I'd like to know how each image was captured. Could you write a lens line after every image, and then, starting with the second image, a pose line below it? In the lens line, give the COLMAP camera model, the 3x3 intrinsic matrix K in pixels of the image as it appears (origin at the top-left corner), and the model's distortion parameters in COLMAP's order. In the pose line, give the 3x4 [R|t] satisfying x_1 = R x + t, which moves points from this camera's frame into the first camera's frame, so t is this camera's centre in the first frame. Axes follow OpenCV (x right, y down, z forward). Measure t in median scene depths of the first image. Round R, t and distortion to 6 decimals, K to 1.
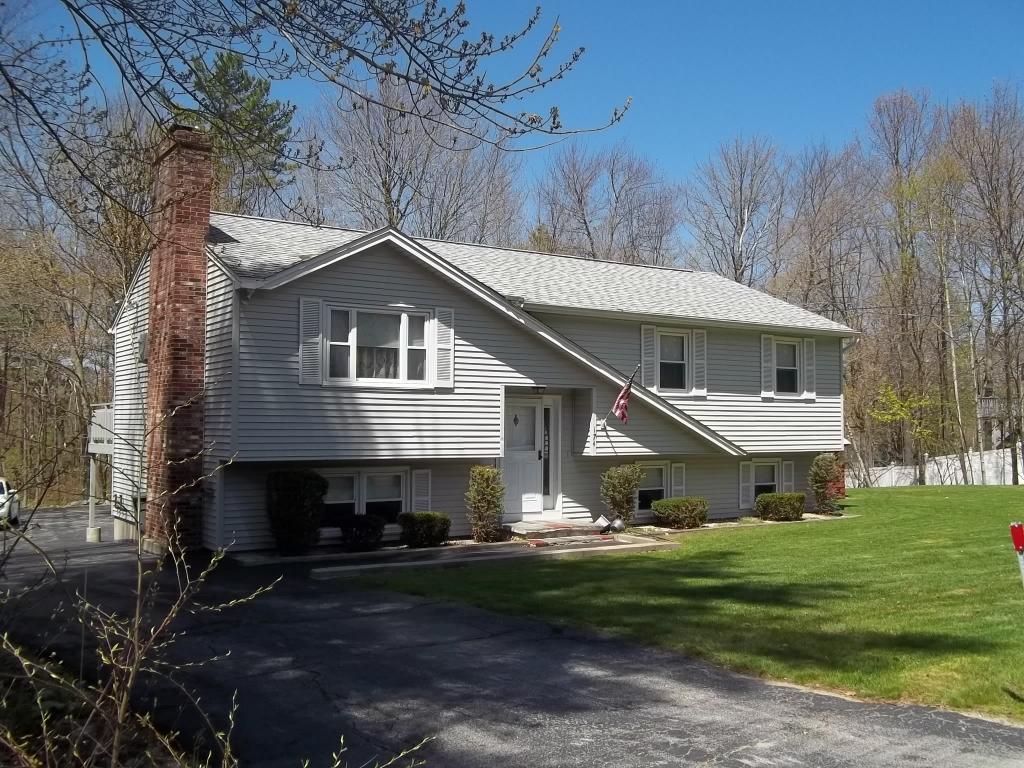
lens RADIAL K [[975.6, 0, 512.1], [0, 975.6, 386.4], [0, 0, 1]] dist [-0.018133, 0.000000]
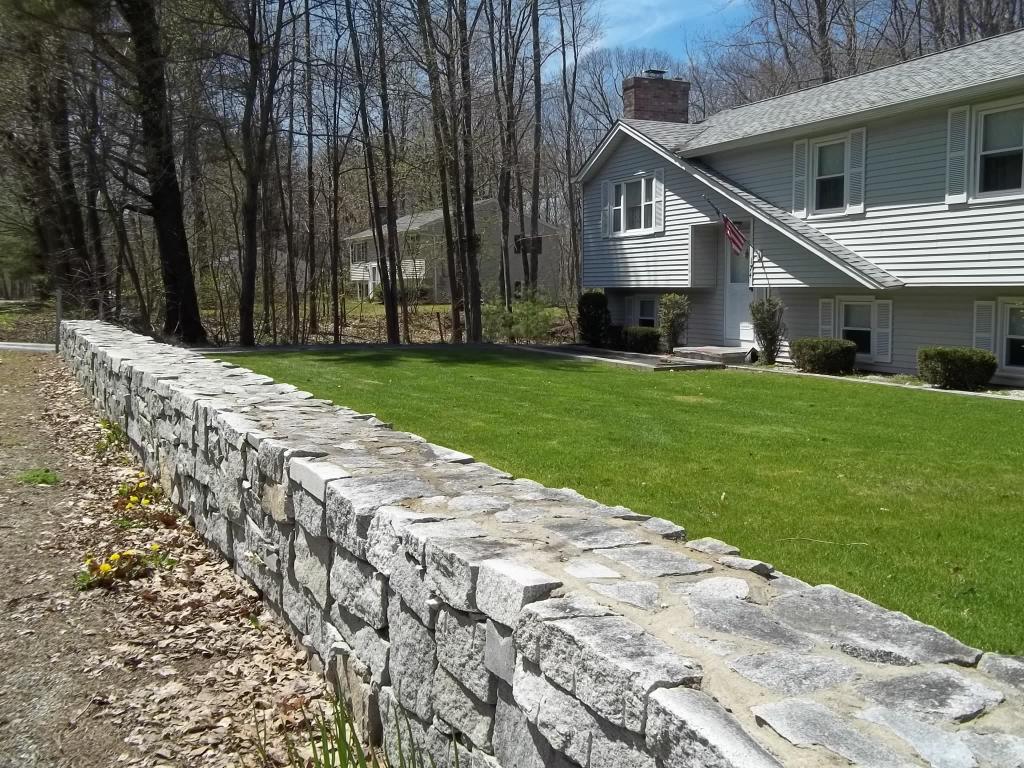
lens RADIAL K [[975.6, 0, 511.2], [0, 975.6, 383.4], [0, 0, 1]] dist [-0.018133, 0.000000]
pose [[-0.173488, 0.125589, -0.976795, 1.184639], [0.098067, 0.989109, 0.109755, 0.036487], [0.979941, -0.076751, -0.183915, 0.984903]]
